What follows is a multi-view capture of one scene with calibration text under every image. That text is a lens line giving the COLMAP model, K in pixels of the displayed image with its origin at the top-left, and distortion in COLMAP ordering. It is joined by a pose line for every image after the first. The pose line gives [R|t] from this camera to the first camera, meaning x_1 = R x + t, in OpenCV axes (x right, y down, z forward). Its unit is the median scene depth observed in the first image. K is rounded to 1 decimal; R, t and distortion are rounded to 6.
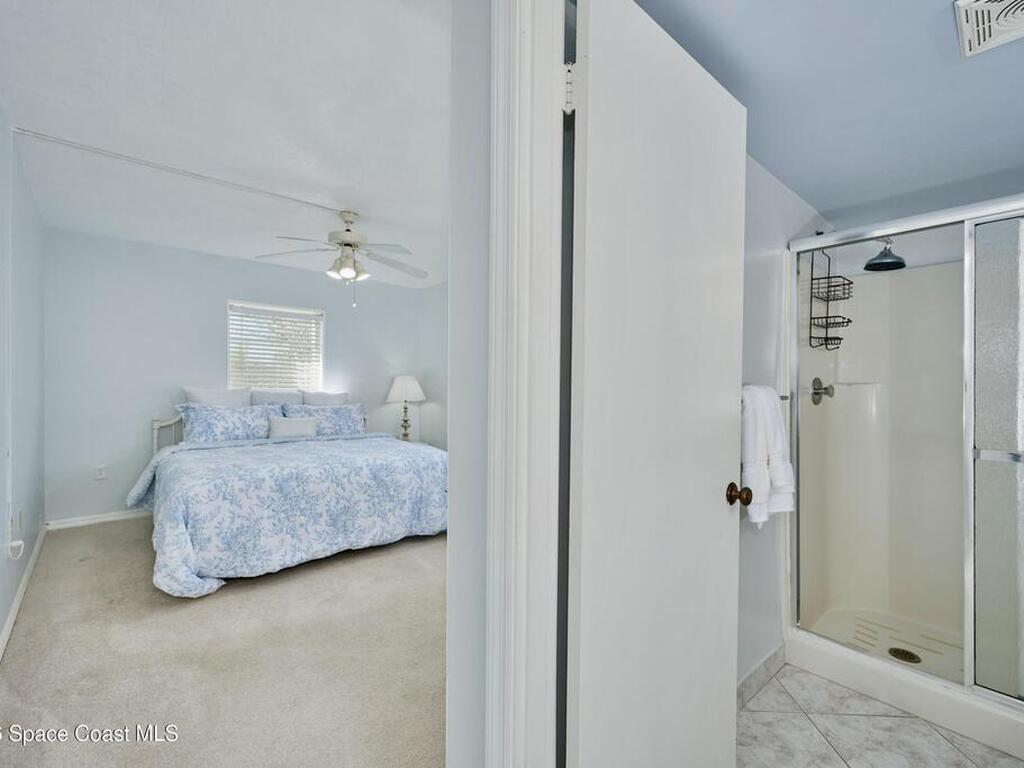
lens RADIAL K [[462.4, 0, 512.0], [0, 462.4, 384.0], [0, 0, 1]] dist [0.000857, 0.000007]
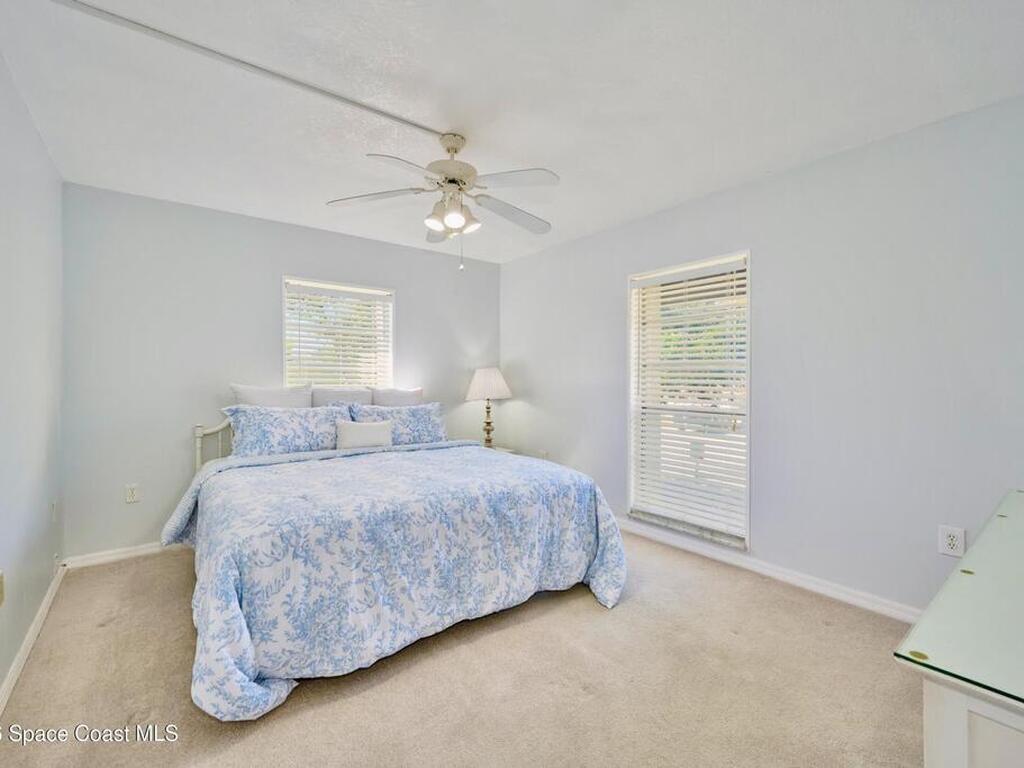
lens RADIAL K [[464.0, 0, 511.3], [0, 464.0, 379.4], [0, 0, 1]] dist [-0.001043, 0.000079]
pose [[0.997479, -0.007657, -0.070548, -0.220202], [0.007840, 0.999967, 0.002306, 0.000221], [0.070528, -0.002853, 0.997506, 0.301996]]
